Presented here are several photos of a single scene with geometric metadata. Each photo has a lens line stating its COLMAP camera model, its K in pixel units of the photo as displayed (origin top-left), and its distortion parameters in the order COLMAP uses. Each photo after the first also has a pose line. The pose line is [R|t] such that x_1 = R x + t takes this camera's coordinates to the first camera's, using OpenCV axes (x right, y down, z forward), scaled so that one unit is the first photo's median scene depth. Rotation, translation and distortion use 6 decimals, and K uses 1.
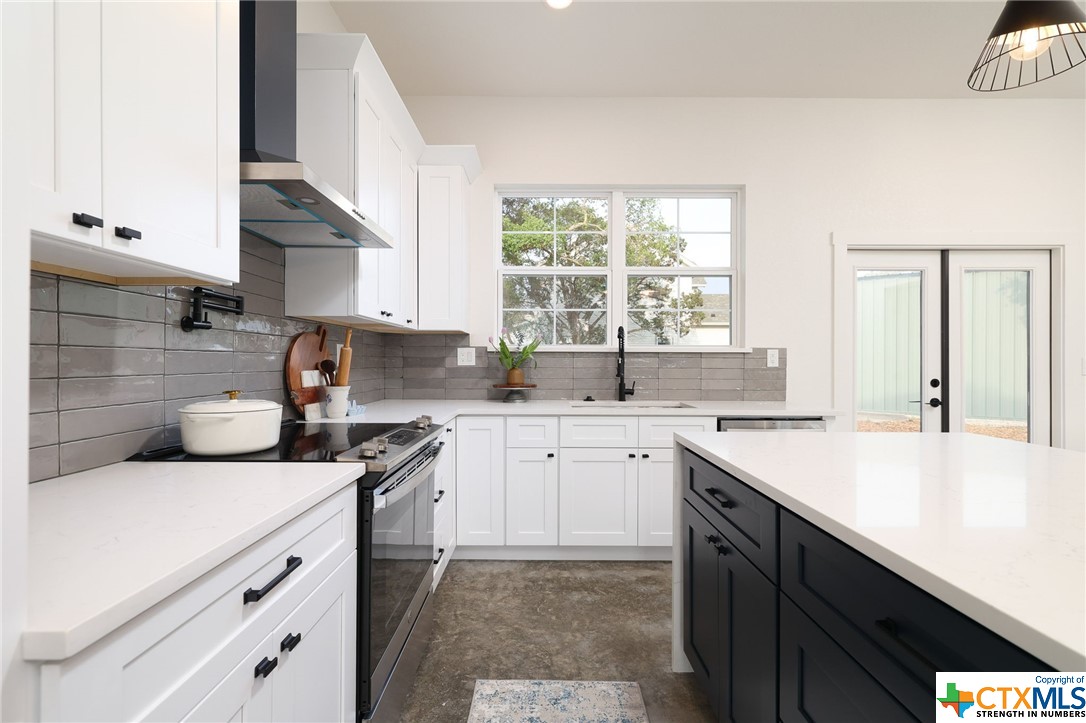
lens RADIAL K [[455.7, 0, 539.8], [0, 455.7, 362.6], [0, 0, 1]] dist [-0.001645, 0.001528]
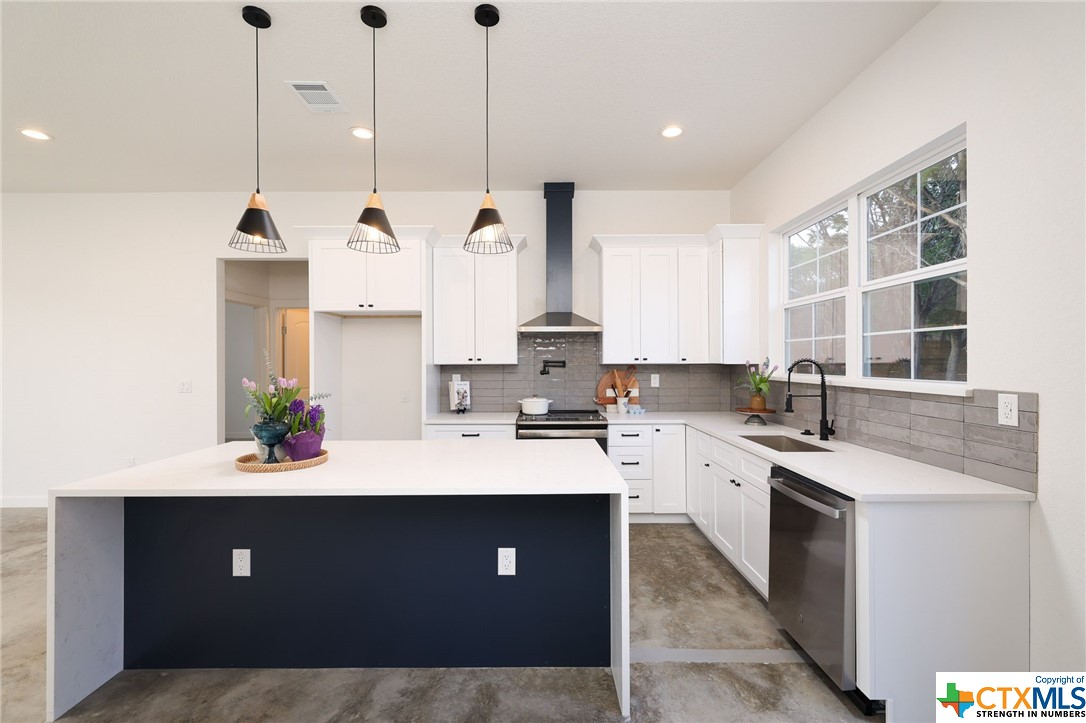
lens RADIAL K [[470.4, 0, 540.6], [0, 470.4, 363.3], [0, 0, 1]] dist [0.000461, 0.001042]
pose [[0.010613, 0.002138, -0.999941, 1.344836], [0.002032, 0.999996, 0.002159, -0.085302], [0.999942, -0.002055, 0.010609, 0.526838]]
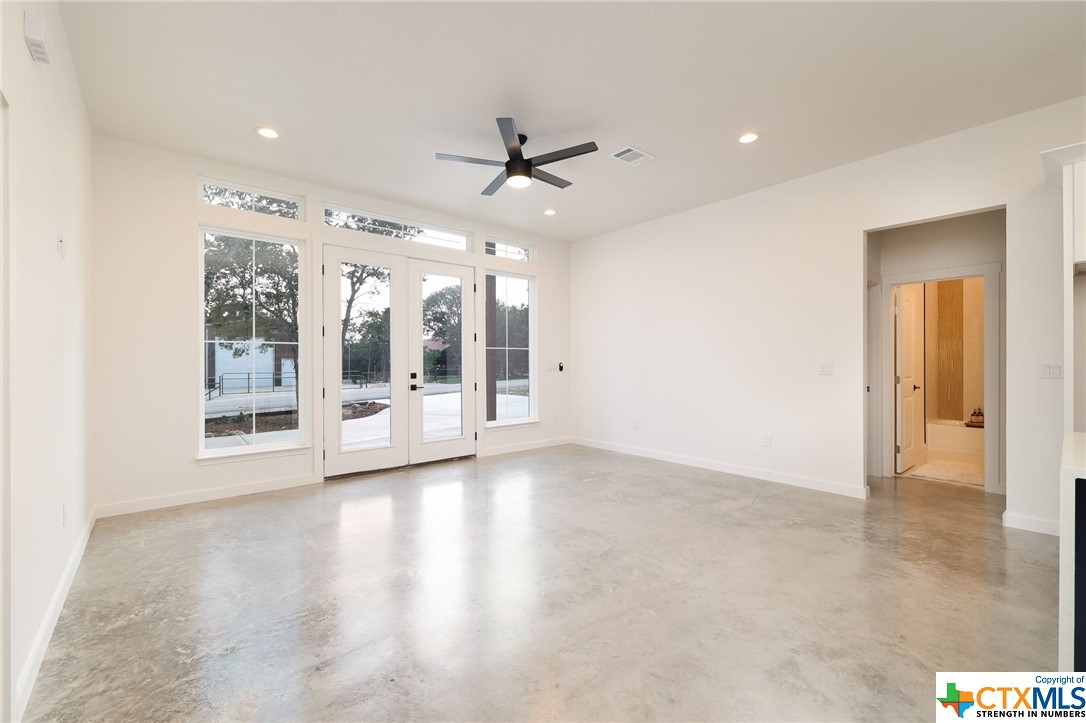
lens RADIAL K [[455.7, 0, 543.5], [0, 455.7, 360.9], [0, 0, 1]] dist [-0.001645, 0.001528]
pose [[-0.753300, -0.003741, -0.657667, 1.439400], [-0.001648, 0.999991, -0.003801, -0.017238], [0.657675, -0.001779, -0.753299, -0.203742]]
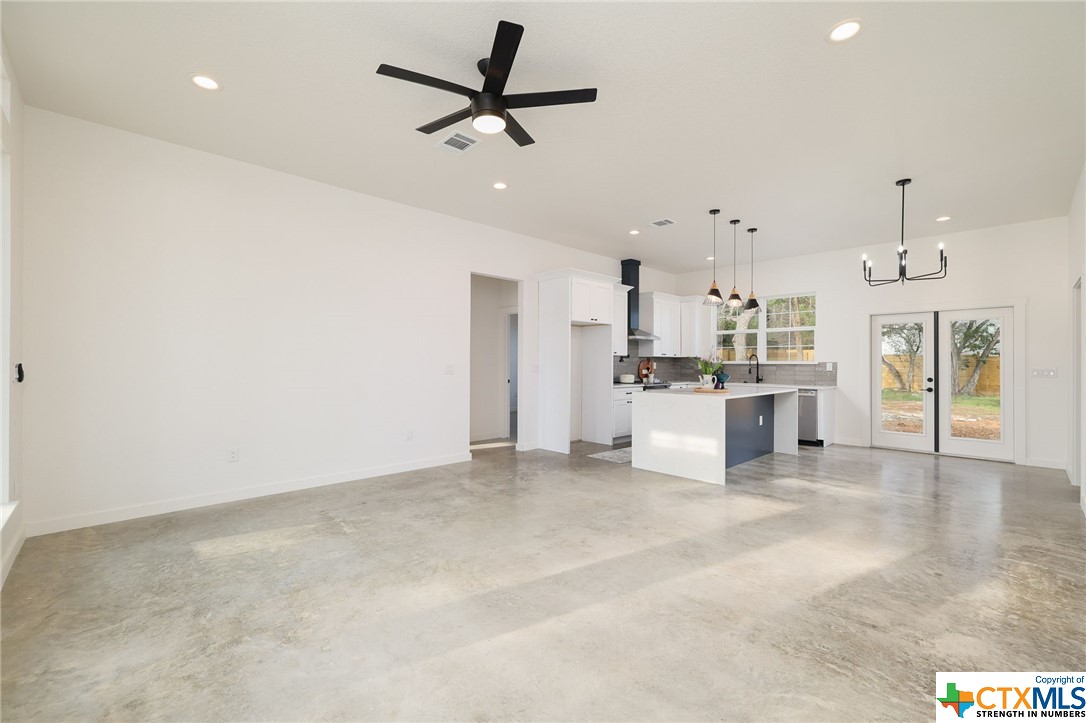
lens RADIAL K [[455.7, 0, 541.3], [0, 455.7, 359.7], [0, 0, 1]] dist [-0.001645, 0.001528]
pose [[0.697350, -0.005034, -0.716713, 1.412053], [-0.003951, 0.999933, -0.010868, -0.018490], [0.716720, 0.010411, 0.697284, -1.988291]]
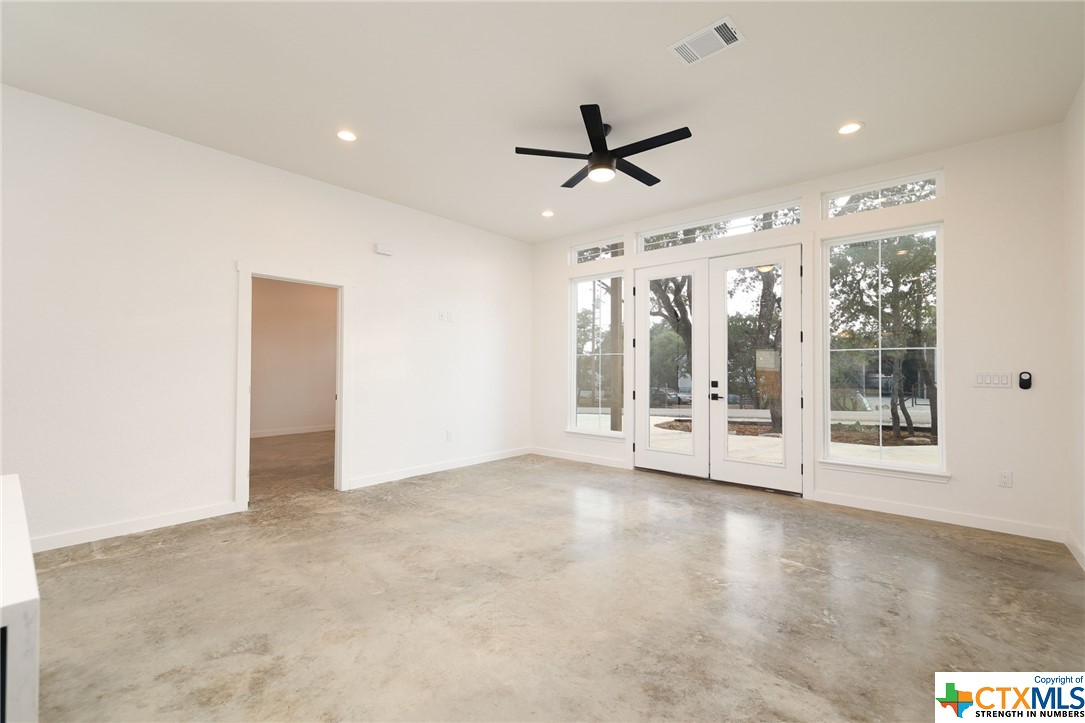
lens RADIAL K [[469.9, 0, 542.6], [0, 469.9, 358.6], [0, 0, 1]] dist [0.000461, 0.001042]
pose [[-0.762100, 0.006880, 0.647423, -0.195501], [-0.006958, 0.999799, -0.018815, -0.021497], [-0.647422, -0.018844, -0.761899, -0.180777]]
